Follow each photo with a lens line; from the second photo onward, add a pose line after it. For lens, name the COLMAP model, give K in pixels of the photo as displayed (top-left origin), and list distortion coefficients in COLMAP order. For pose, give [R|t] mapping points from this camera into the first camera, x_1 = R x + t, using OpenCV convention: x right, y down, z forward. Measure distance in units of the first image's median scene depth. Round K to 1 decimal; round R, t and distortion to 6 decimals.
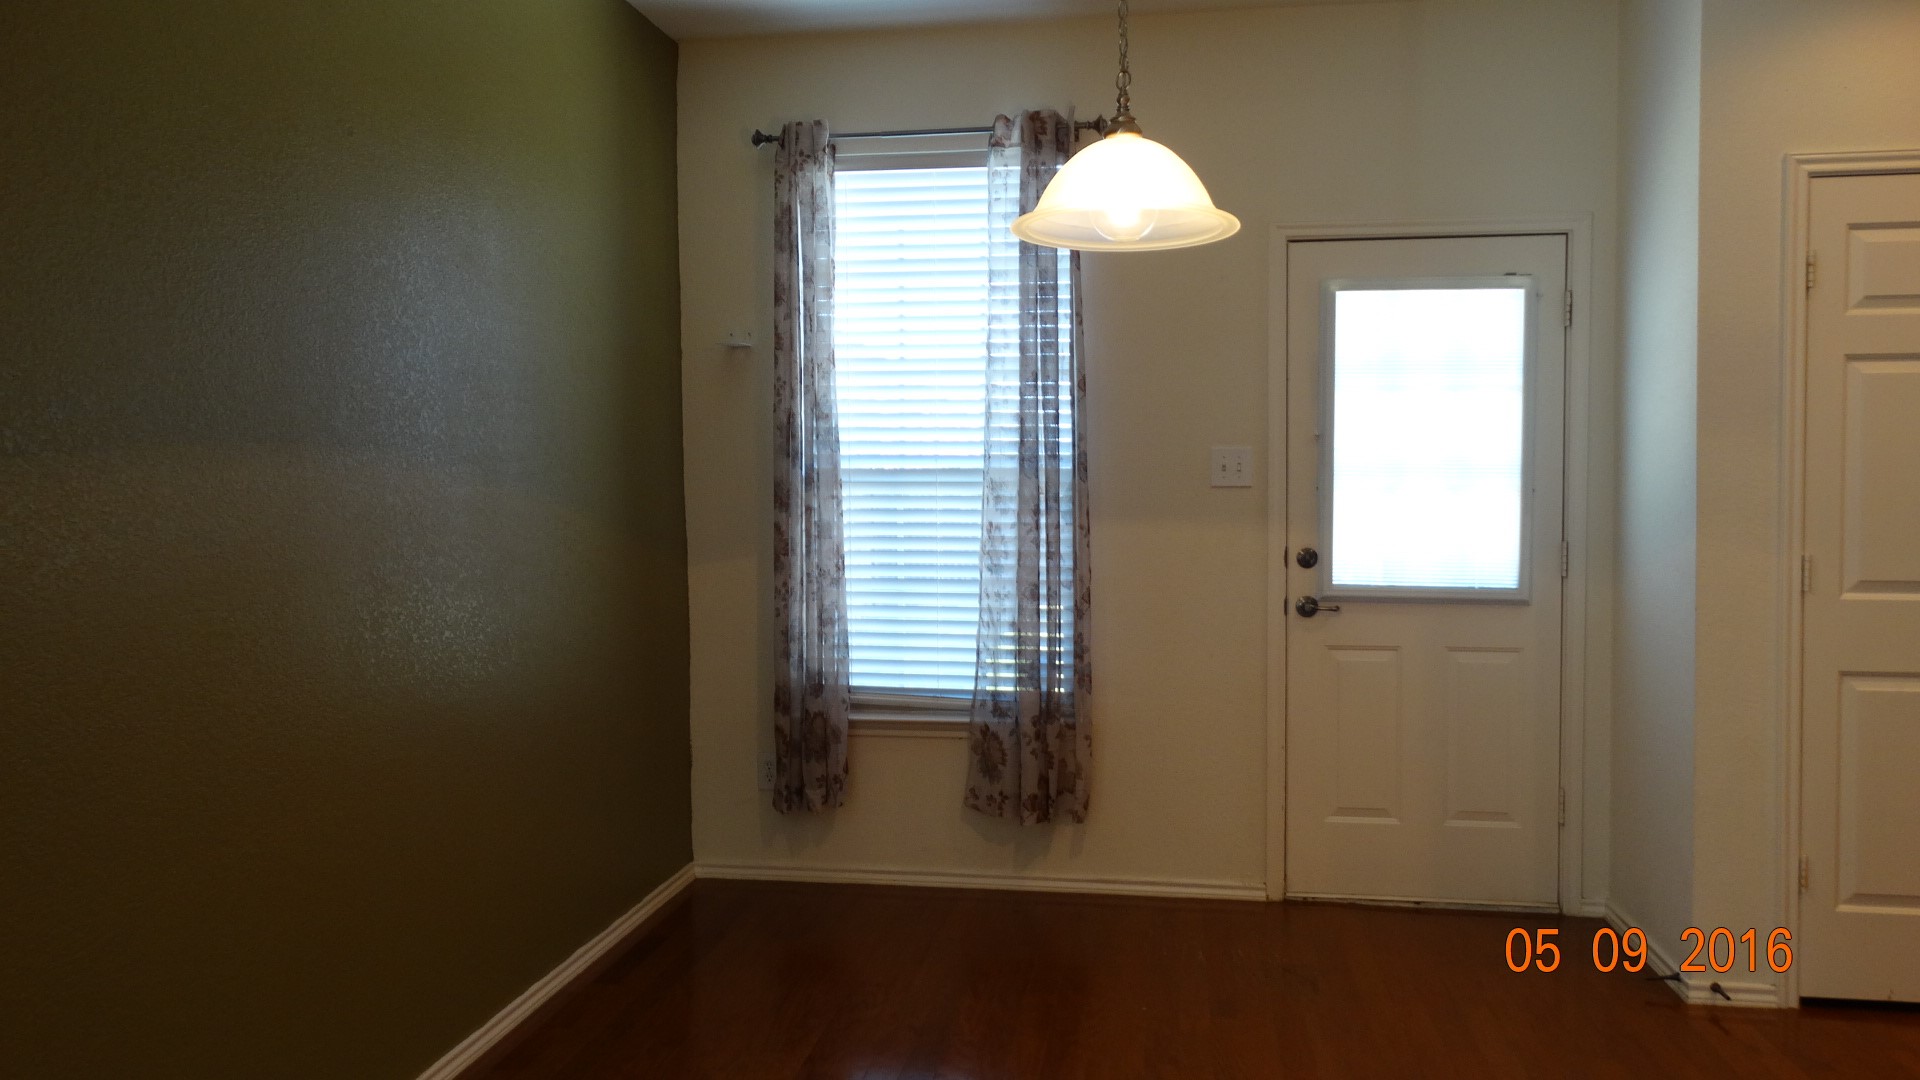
lens RADIAL K [[1347.2, 0, 968.0], [0, 1347.2, 543.9], [0, 0, 1]] dist [-0.020791, 0.010637]
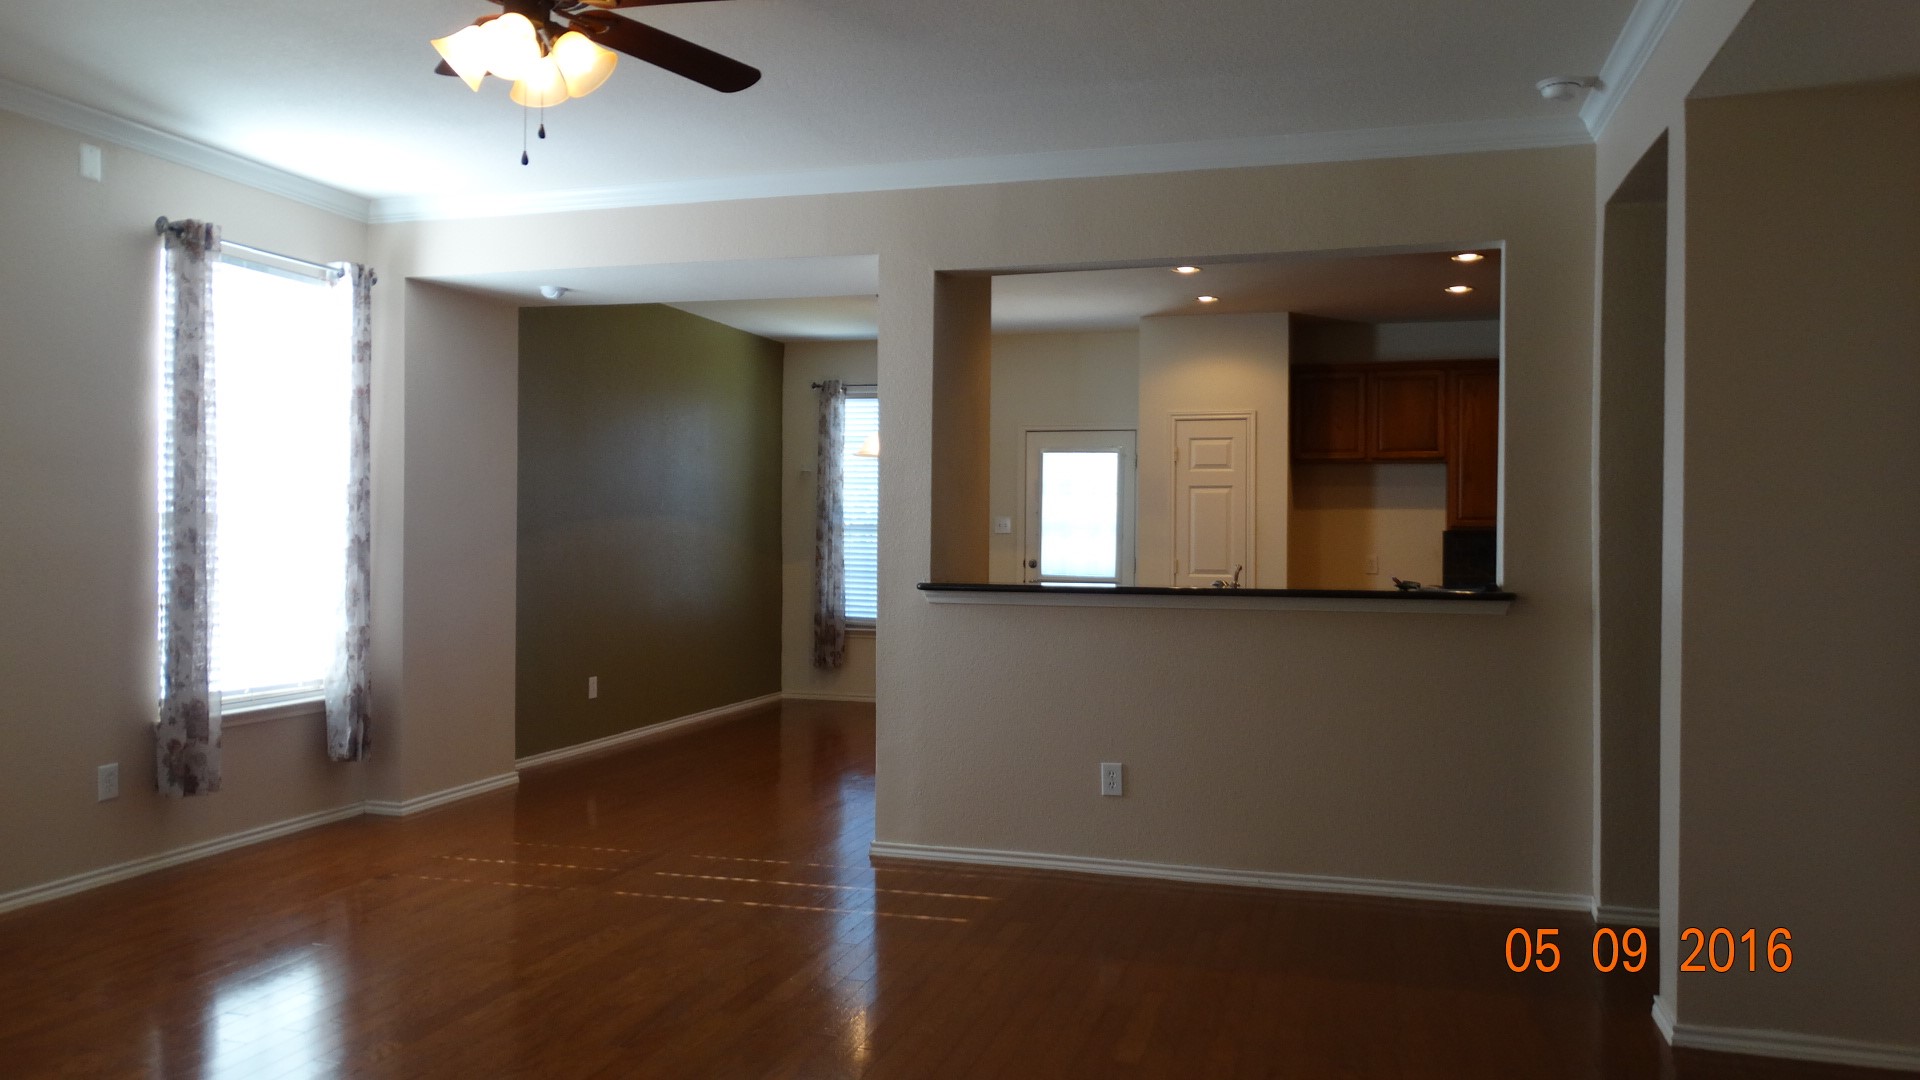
lens RADIAL K [[1347.2, 0, 957.0], [0, 1347.2, 542.0], [0, 0, 1]] dist [-0.020791, 0.010637]
pose [[0.990615, 0.014661, -0.135895, 0.431581], [-0.020664, 0.998867, -0.042865, 0.074802], [0.135112, 0.045271, 0.989796, -1.345121]]
